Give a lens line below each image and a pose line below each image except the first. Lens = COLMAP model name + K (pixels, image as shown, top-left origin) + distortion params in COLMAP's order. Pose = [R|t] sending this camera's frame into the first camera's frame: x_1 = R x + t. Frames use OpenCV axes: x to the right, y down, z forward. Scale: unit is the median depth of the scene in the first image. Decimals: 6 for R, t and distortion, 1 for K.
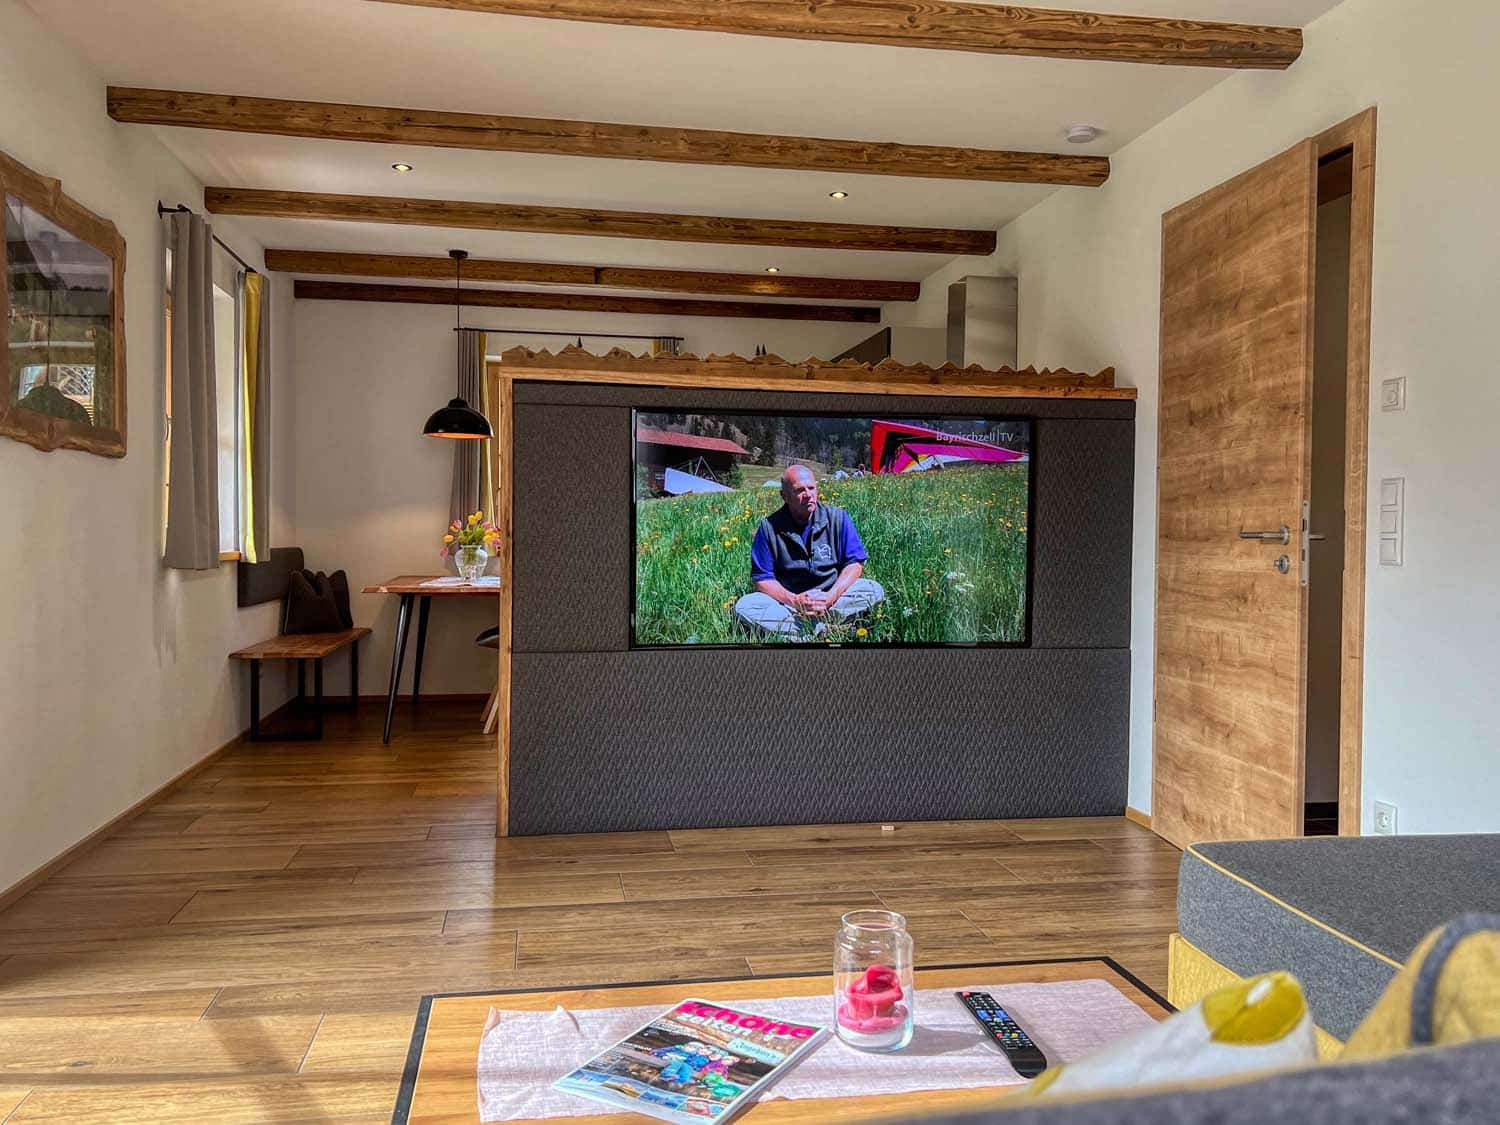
lens RADIAL K [[1229.1, 0, 763.6], [0, 1229.1, 561.3], [0, 0, 1]] dist [0.079823, -0.120826]
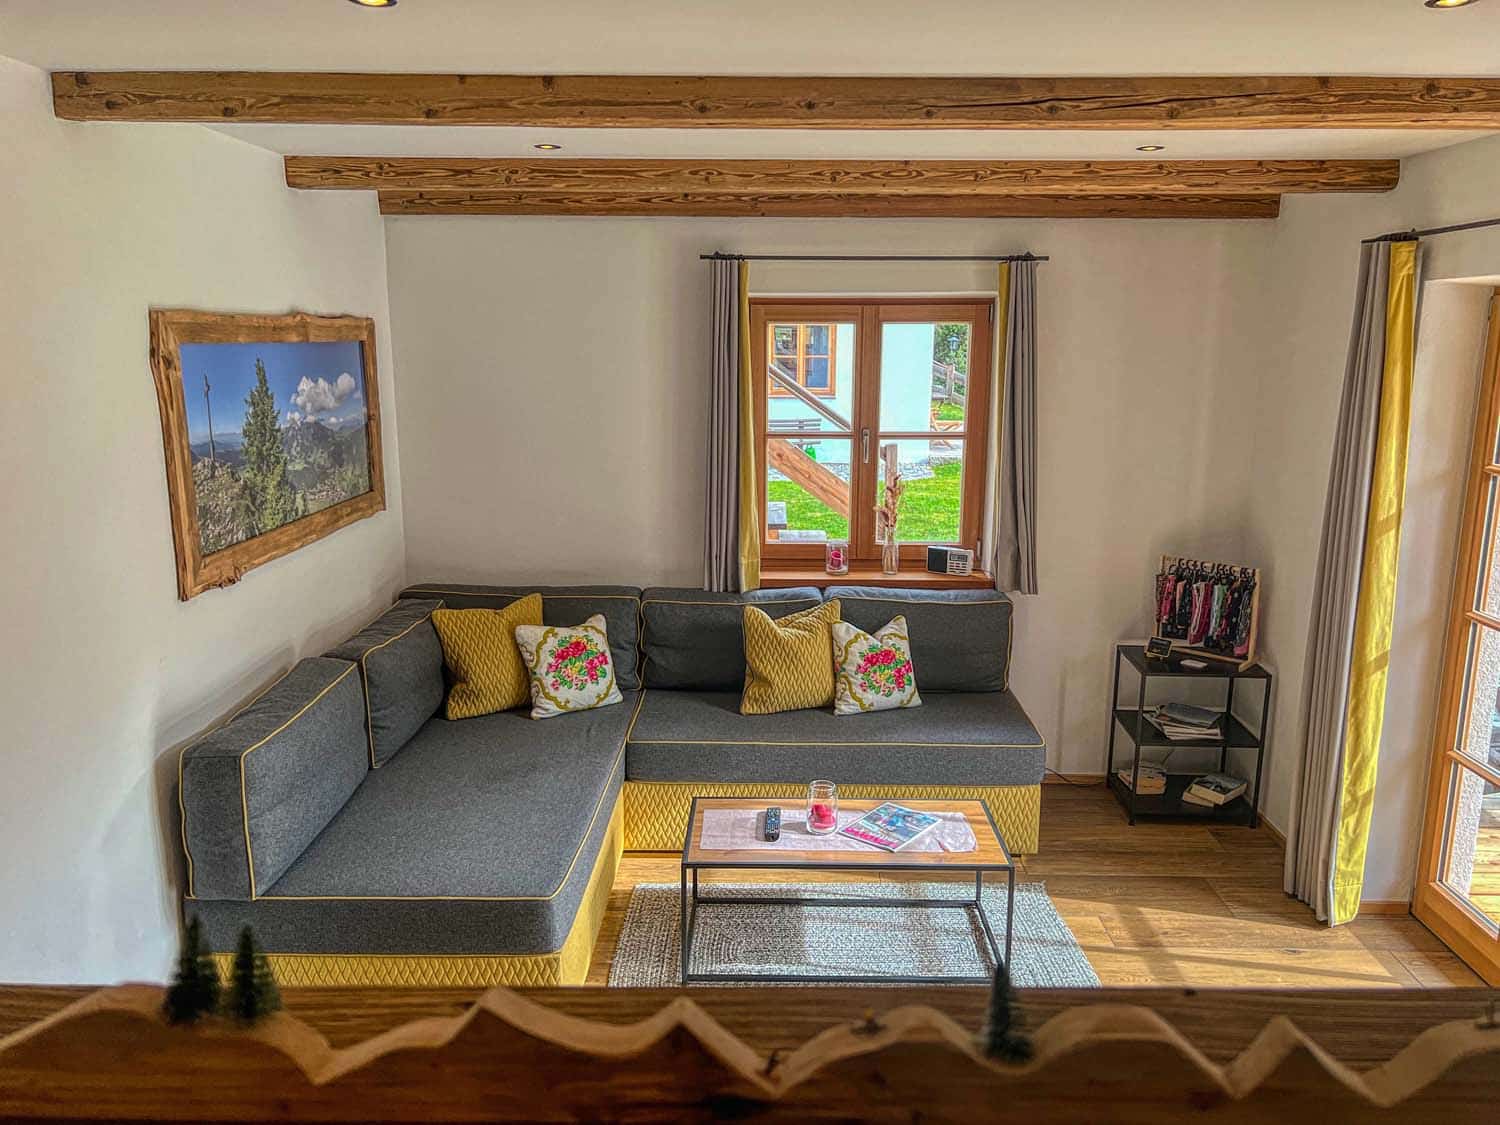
lens RADIAL K [[1123.6, 0, 770.2], [0, 1123.6, 565.6], [0, 0, 1]] dist [0.047871, -0.059415]
pose [[-0.983749, -0.048654, 0.172829, -0.066355], [-0.009458, 0.975290, 0.220725, -0.240219], [-0.179297, 0.215503, -0.959901, 1.144483]]
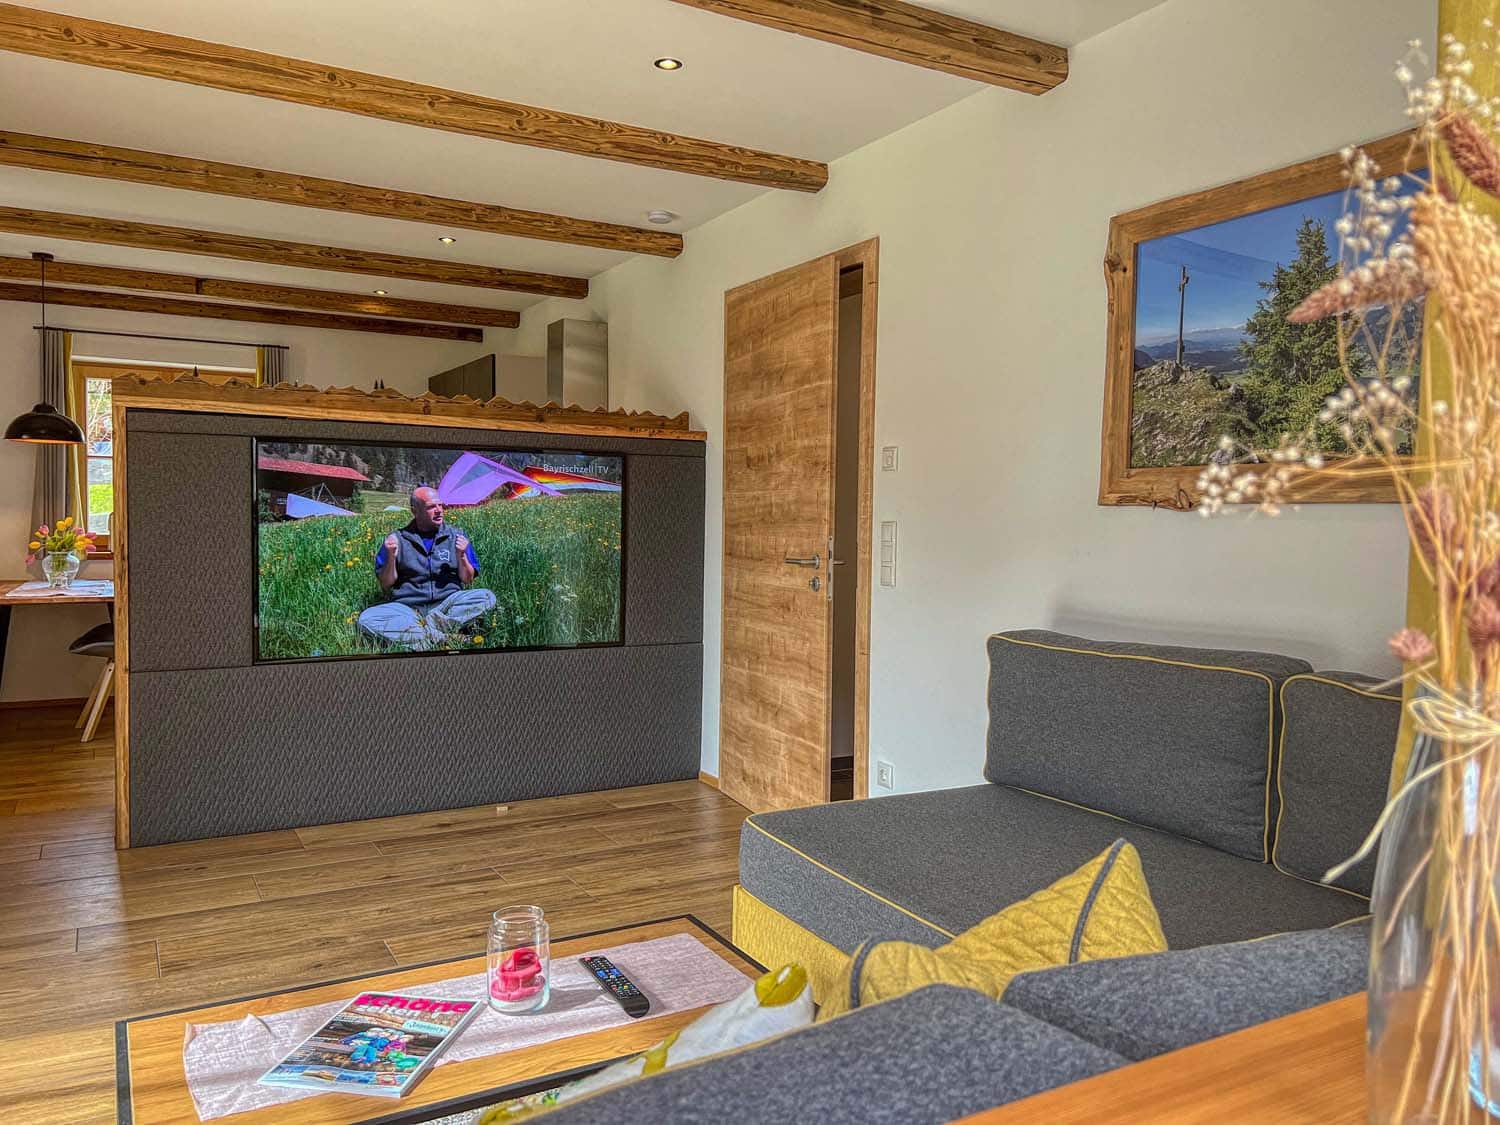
lens RADIAL K [[1123.6, 0, 763.0], [0, 1123.6, 568.3], [0, 0, 1]] dist [0.047871, -0.059415]
pose [[0.941071, -0.012133, 0.337991, -0.024192], [0.002422, 0.999572, 0.029138, -0.038776], [-0.338200, -0.026602, 0.940698, -0.069836]]
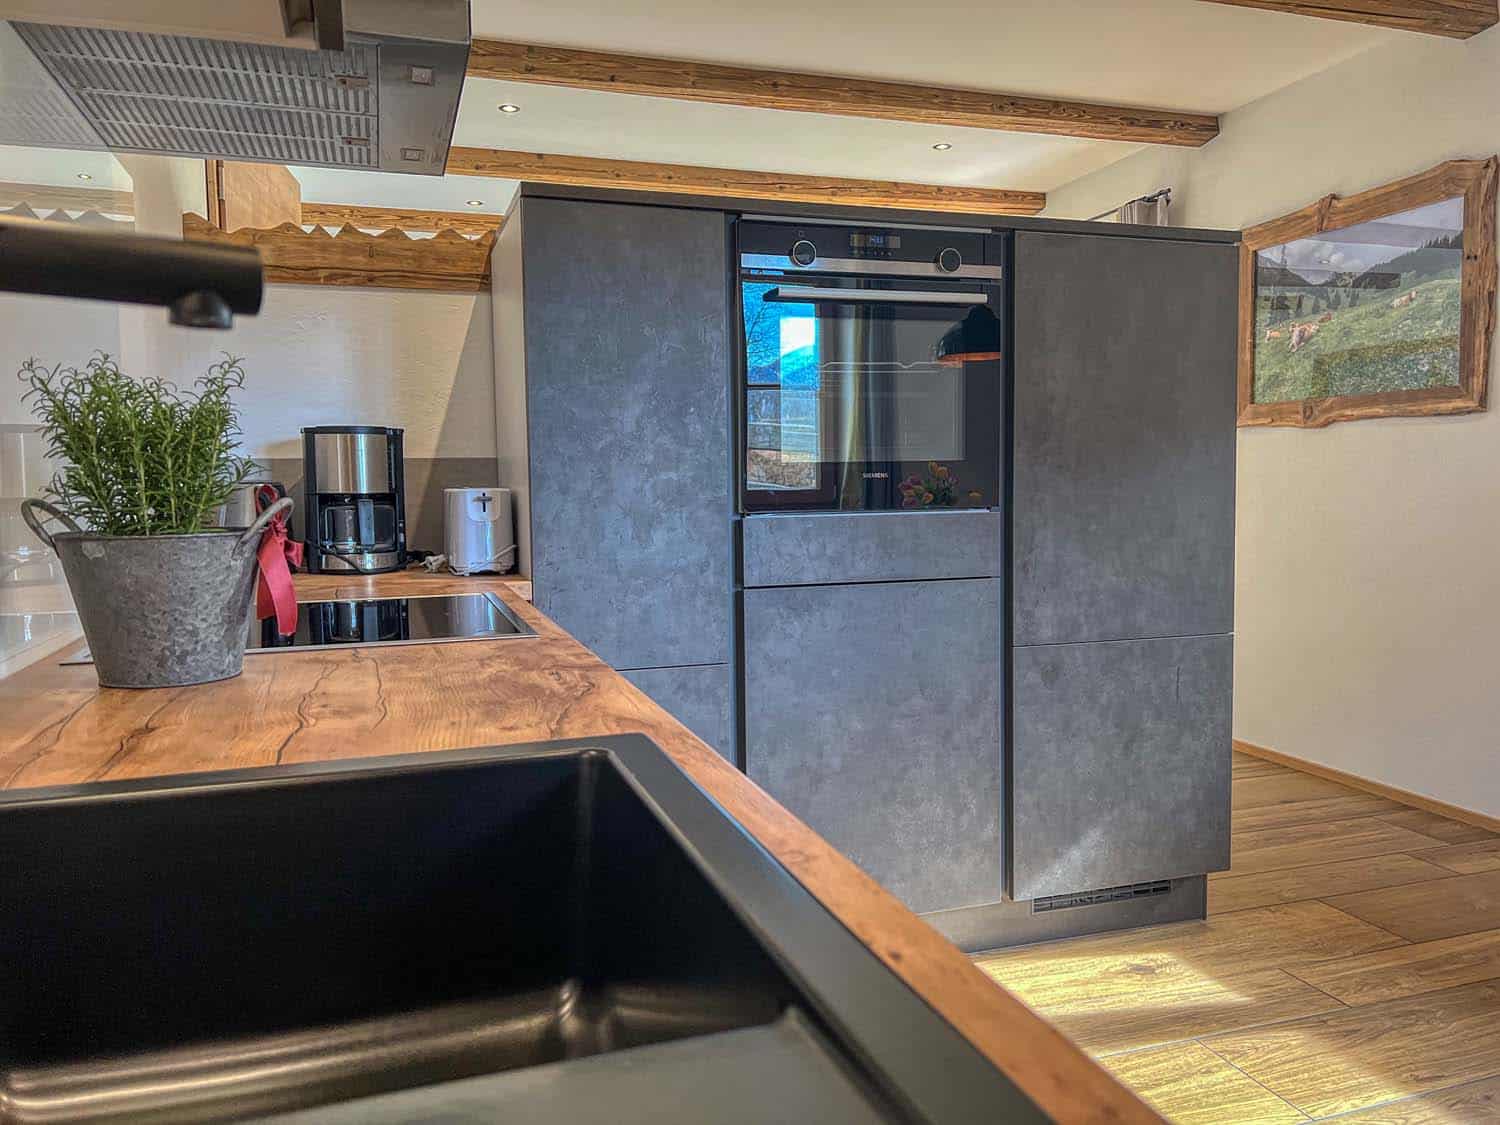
lens RADIAL K [[1123.6, 0, 738.8], [0, 1123.6, 559.6], [0, 0, 1]] dist [0.047871, -0.059415]
pose [[-0.991252, 0.009546, -0.131636, 0.119202], [-0.002011, 0.996173, 0.087381, -0.046701], [0.131967, 0.086881, -0.987439, 1.739897]]
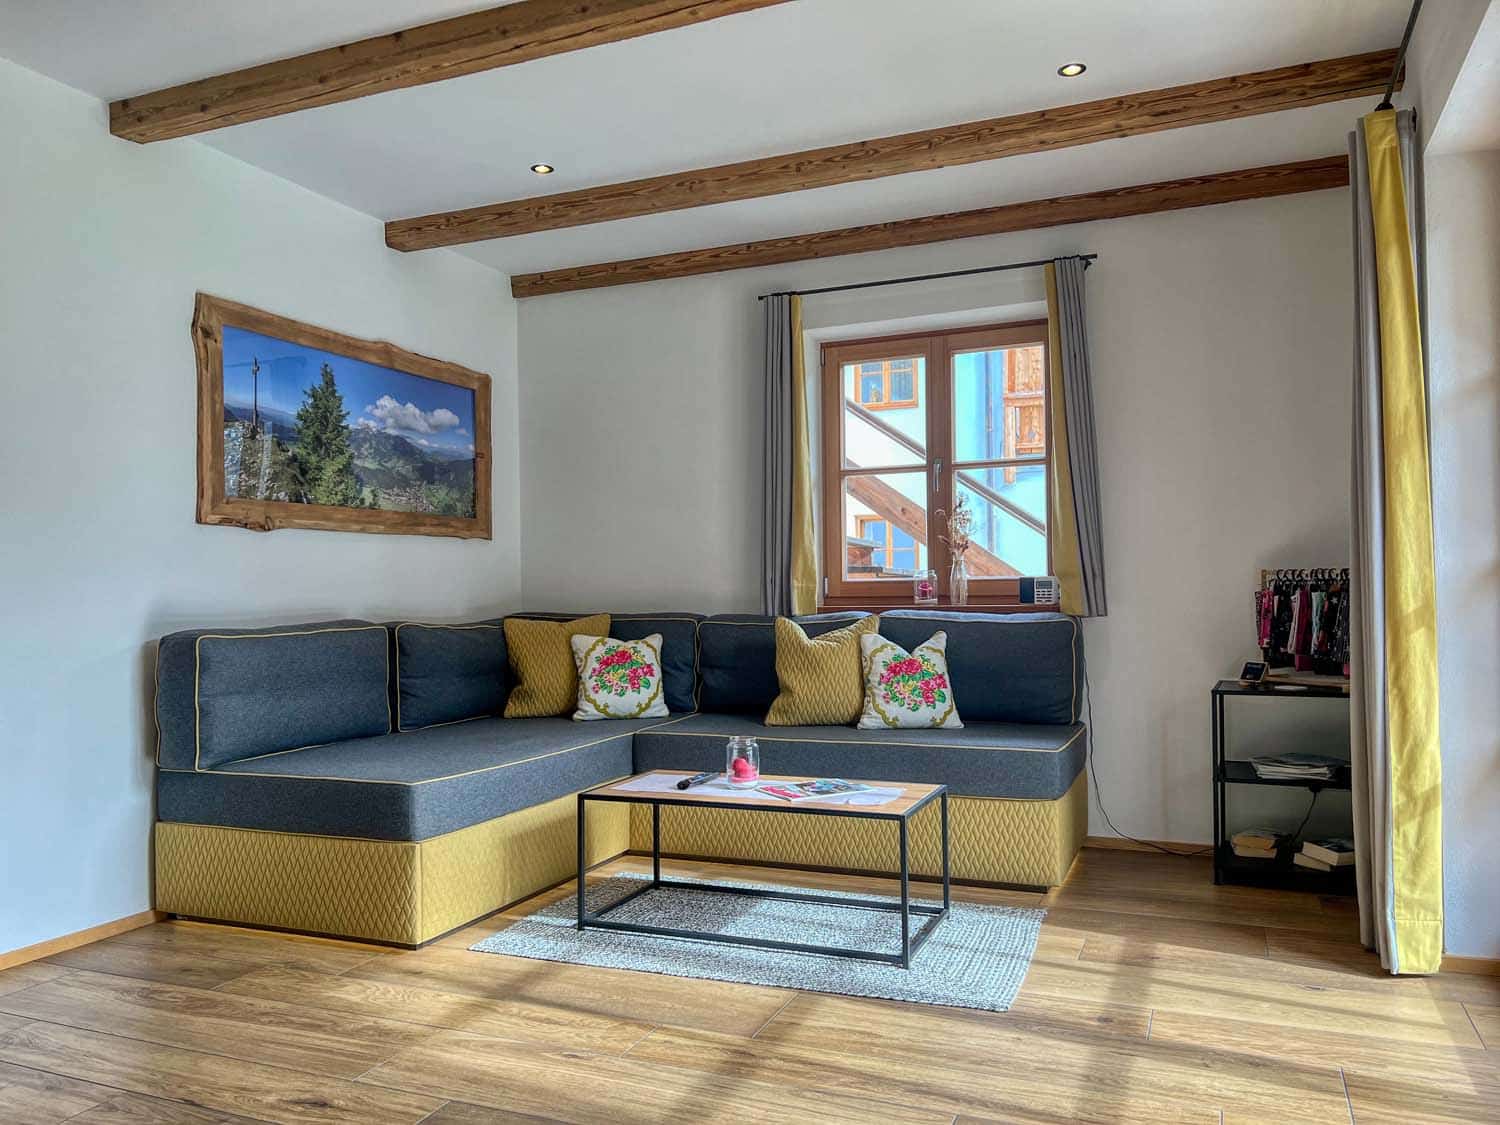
lens RADIAL K [[1123.6, 0, 757.7], [0, 1123.6, 564.3], [0, 0, 1]] dist [0.047871, -0.059415]
pose [[-0.844012, 0.016618, 0.536067, -0.409133], [0.017874, 0.999836, -0.002853, -0.015615], [-0.536026, 0.007173, -0.844171, 1.035054]]
